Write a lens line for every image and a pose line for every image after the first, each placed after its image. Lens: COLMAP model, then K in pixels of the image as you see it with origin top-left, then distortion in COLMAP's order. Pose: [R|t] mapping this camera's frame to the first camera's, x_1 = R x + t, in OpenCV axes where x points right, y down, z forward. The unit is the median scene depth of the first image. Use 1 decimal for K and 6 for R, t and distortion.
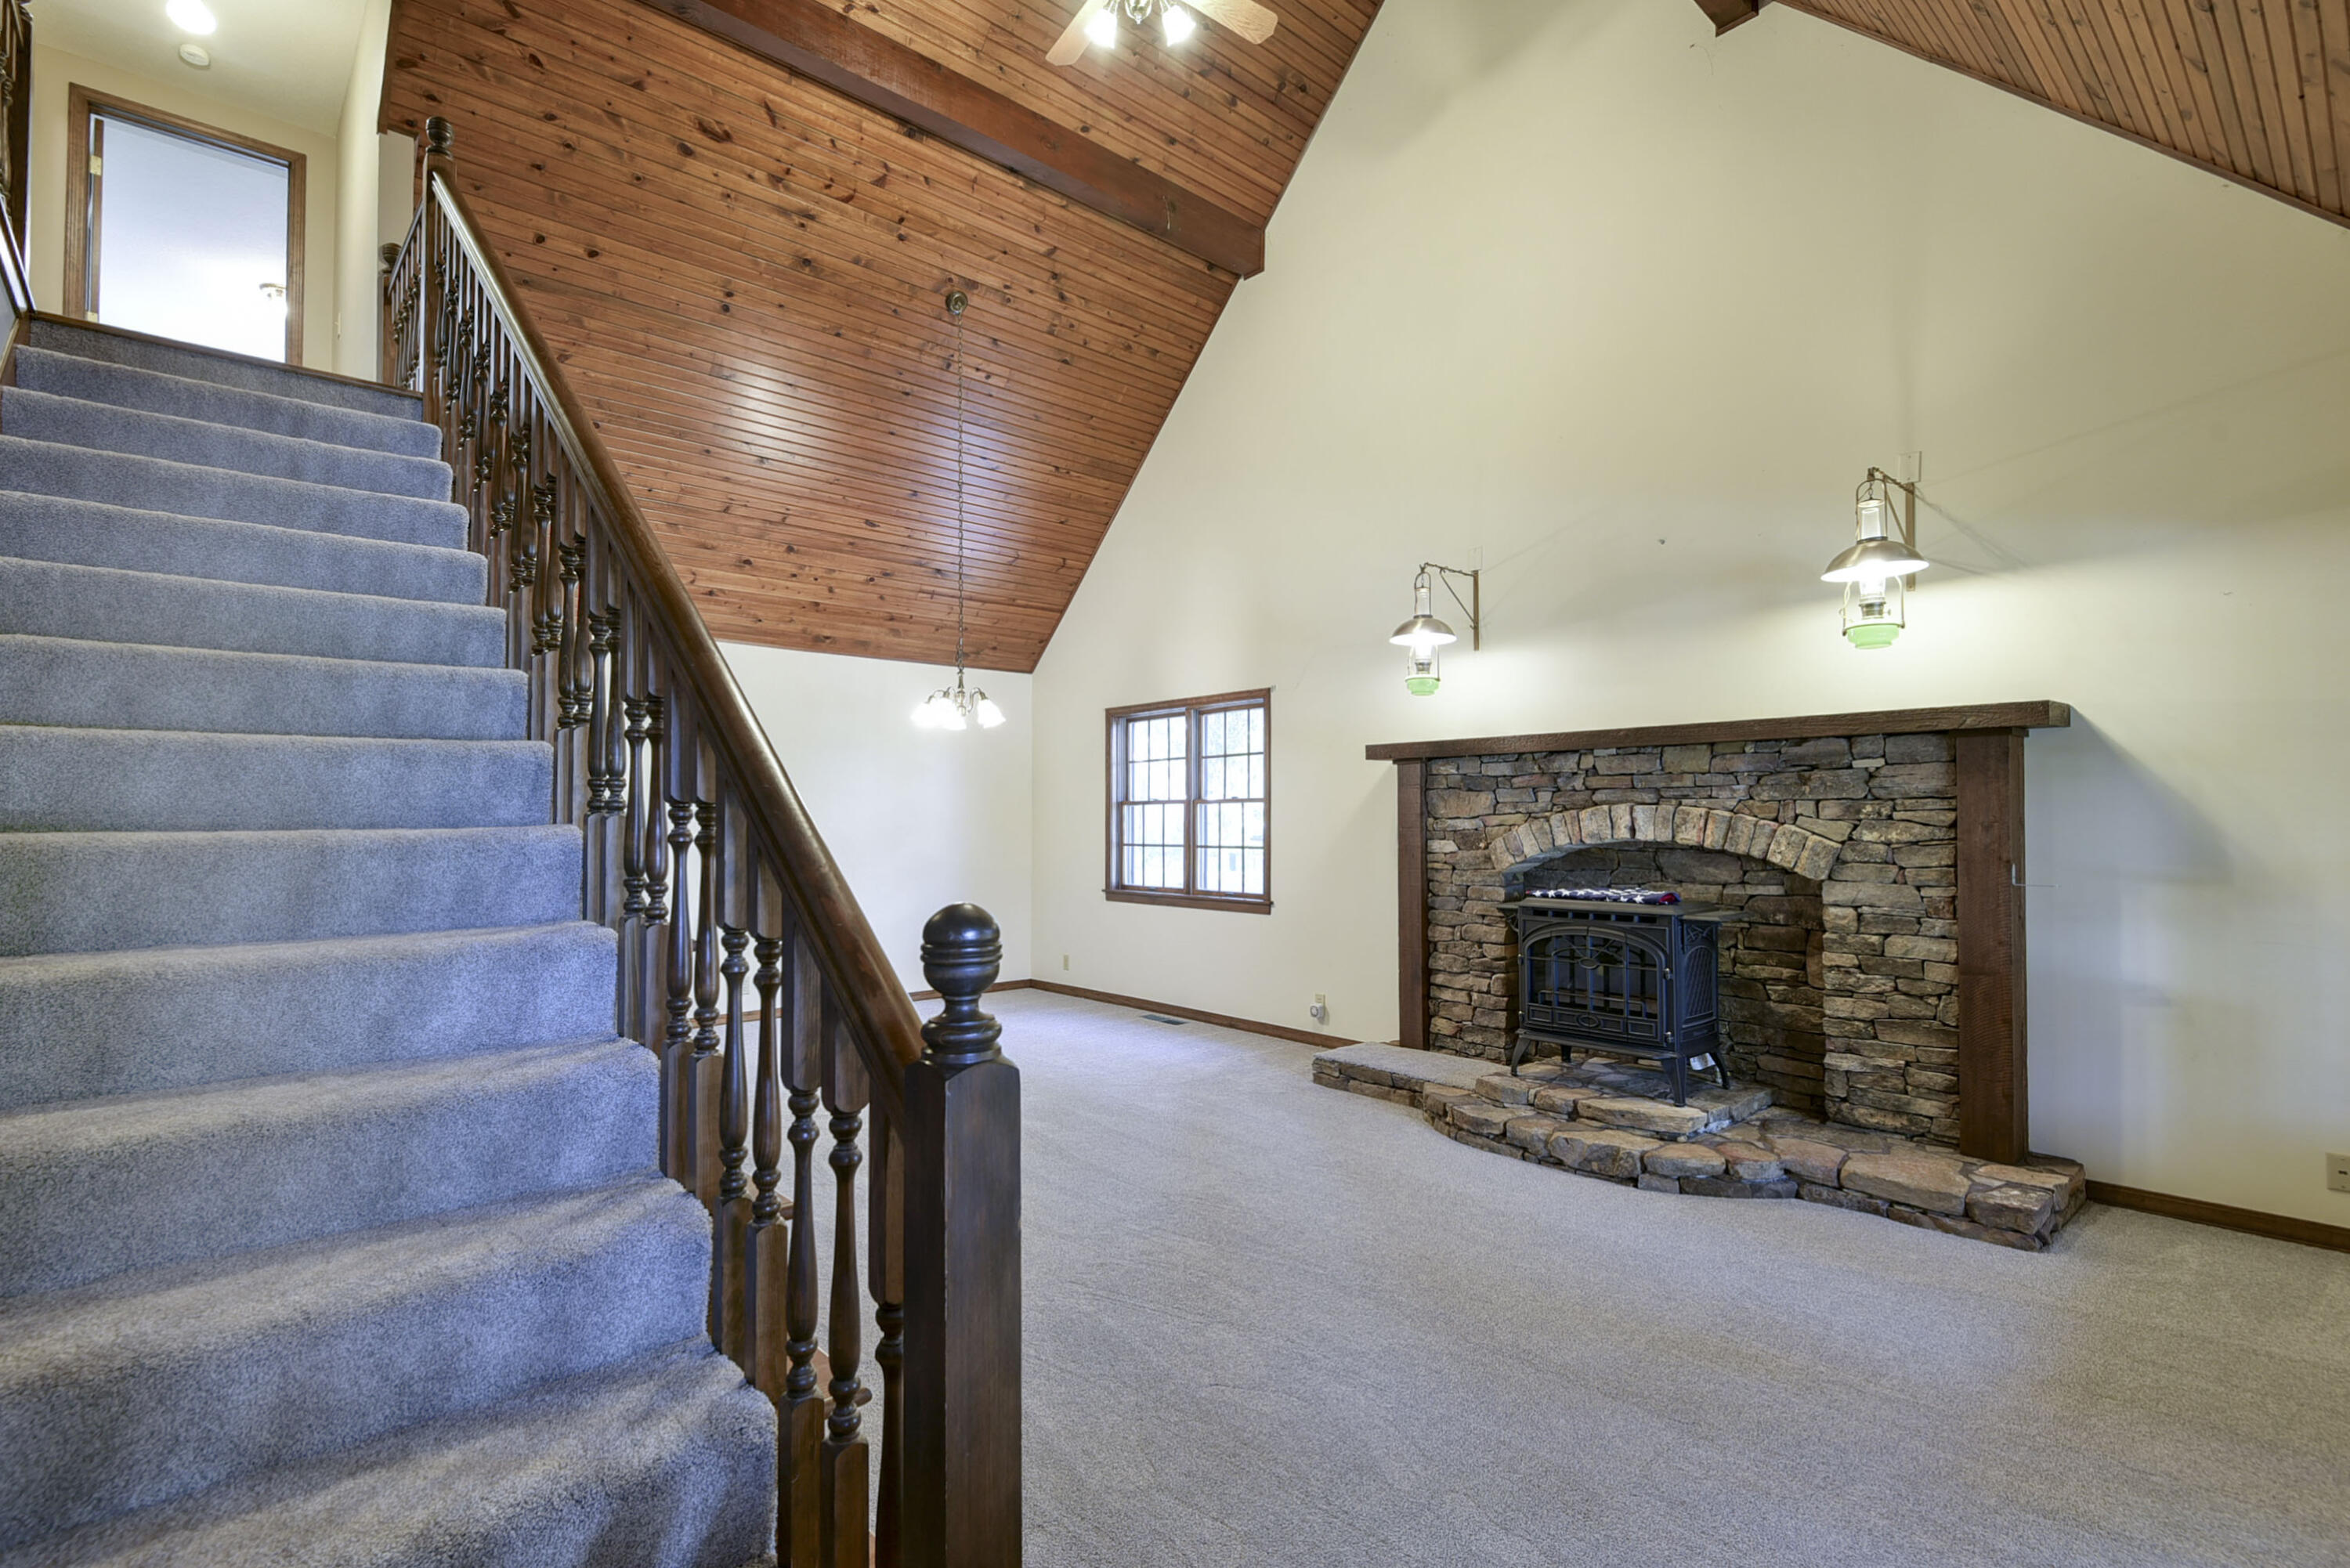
lens RADIAL K [[1086.3, 0, 1152.0], [0, 1086.3, 799.0], [0, 0, 1]] dist [-0.001917, -0.000680]
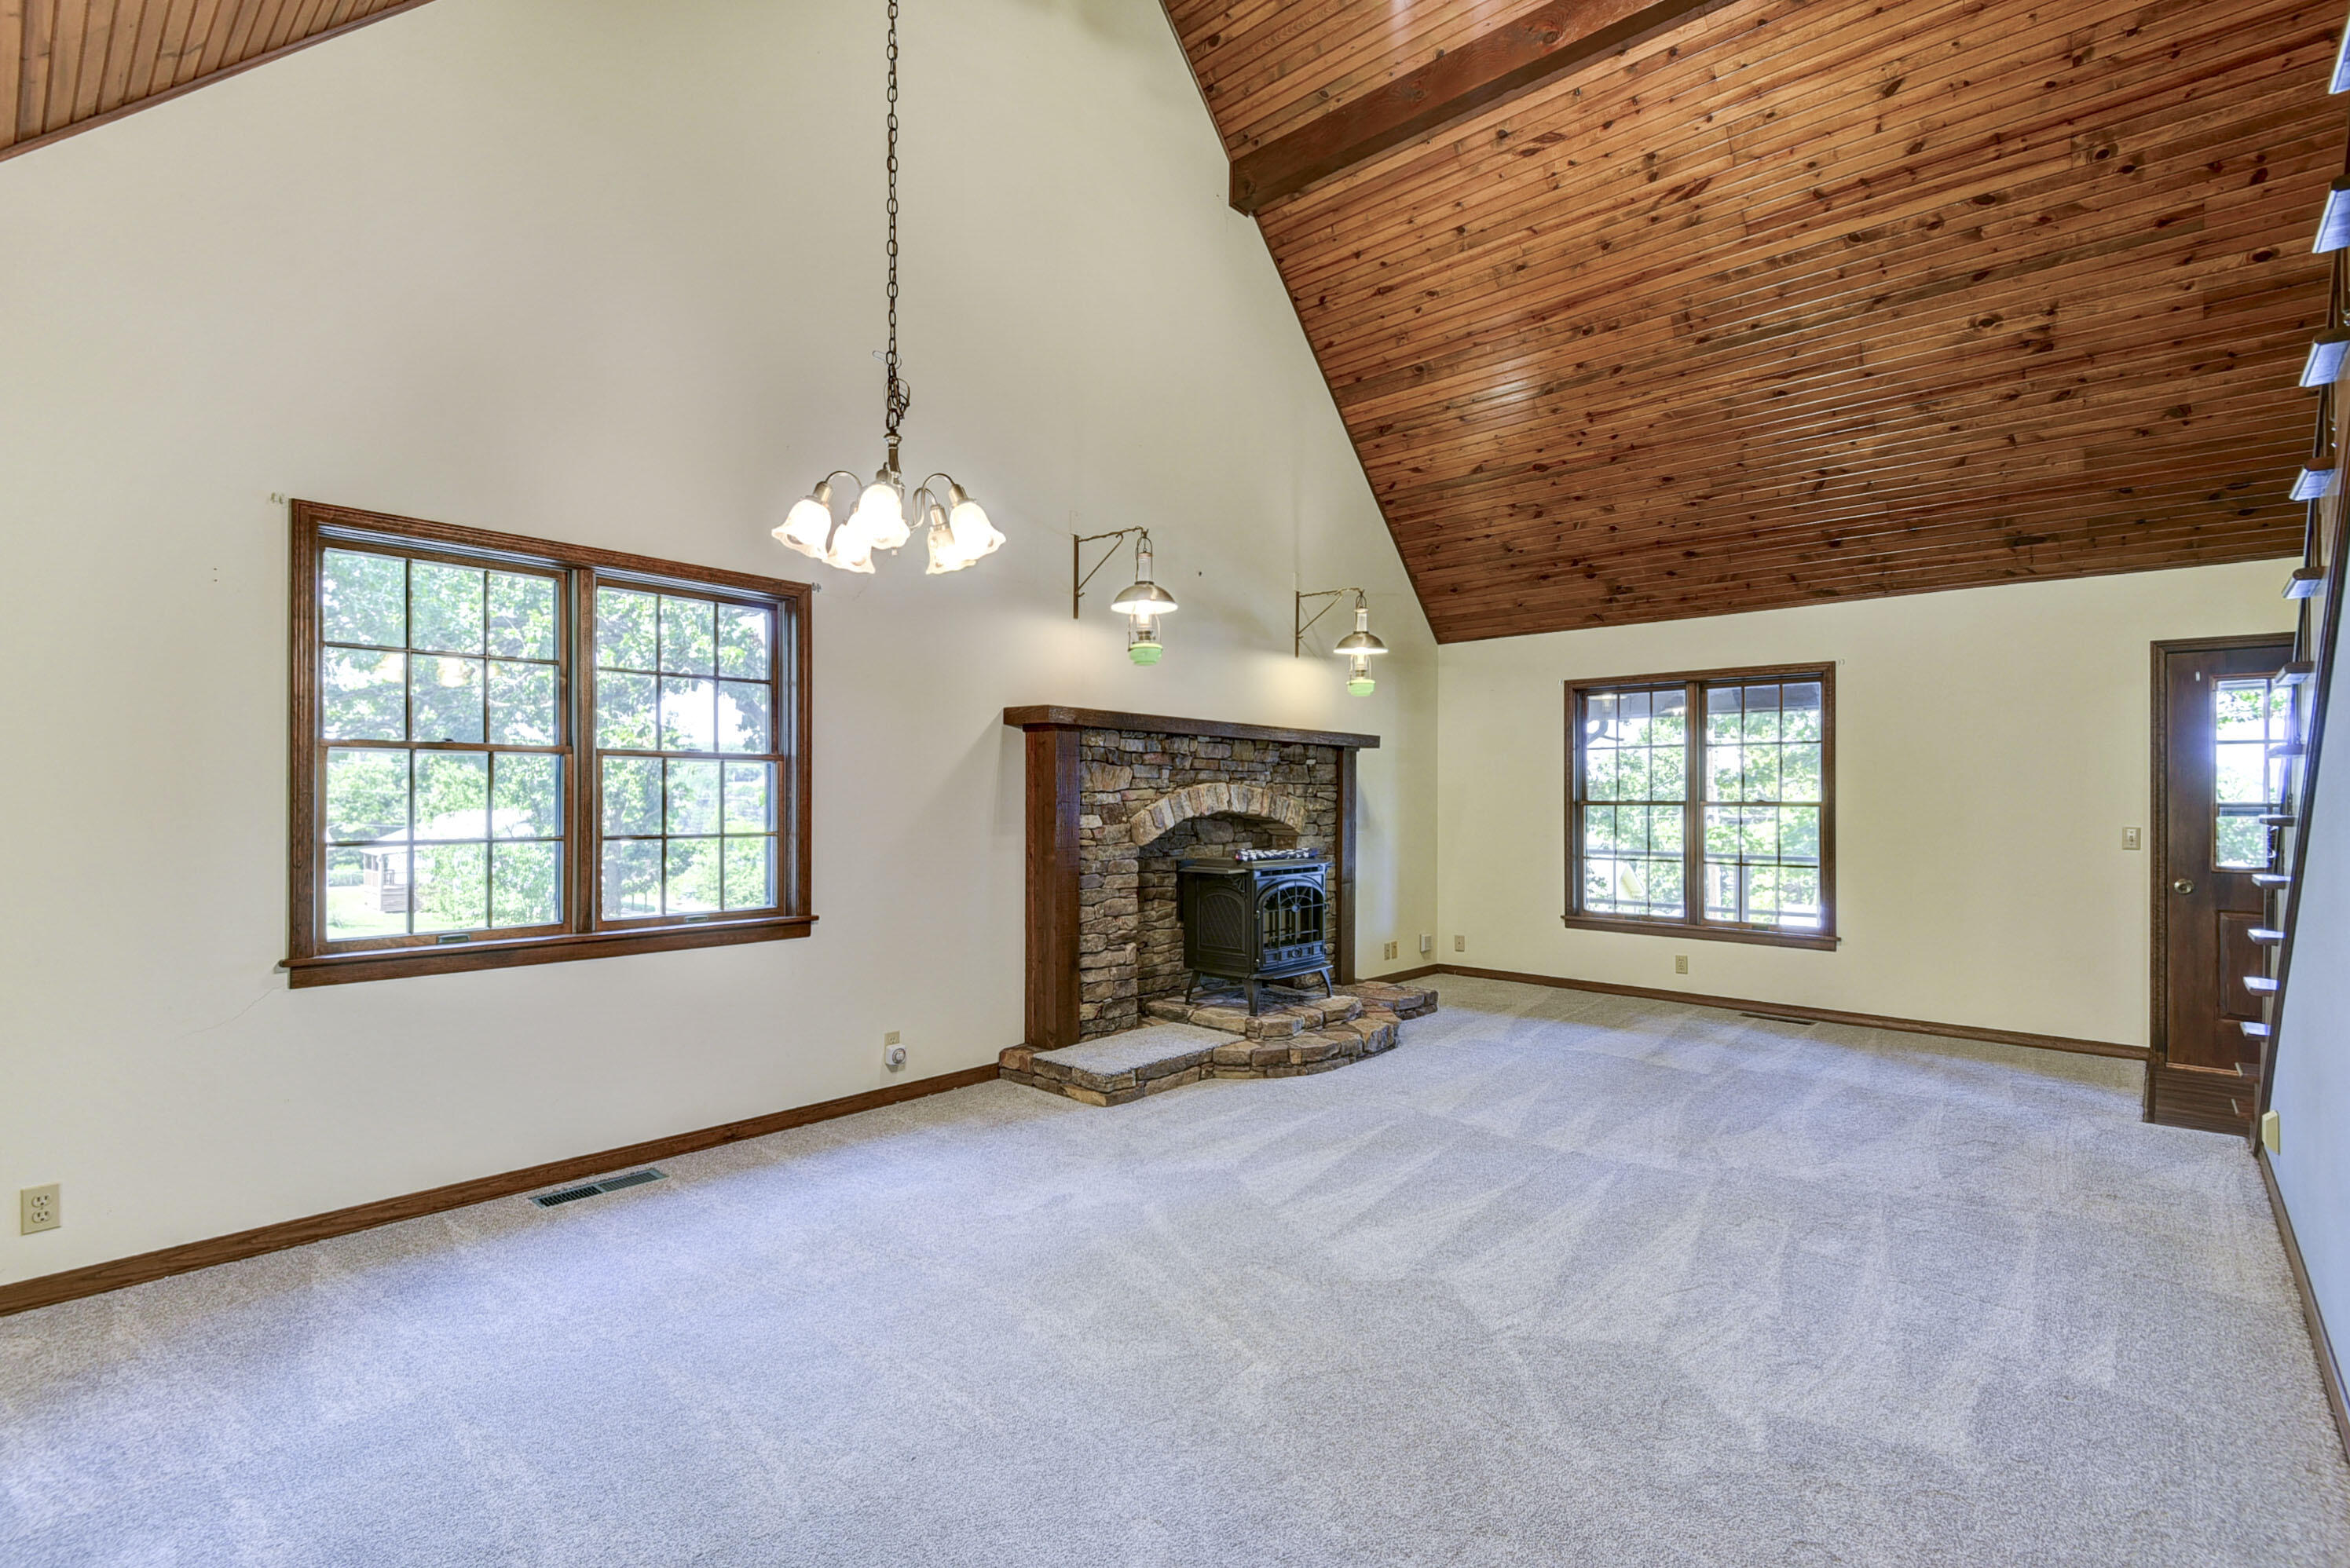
lens RADIAL K [[1086.2, 0, 1152.0], [0, 1086.2, 798.9], [0, 0, 1]] dist [-0.001917, -0.000680]
pose [[-0.125219, 0.004671, 0.992118, -0.699884], [-0.022814, 0.999711, -0.007586, 0.030623], [-0.991867, -0.023585, -0.125076, 1.097718]]
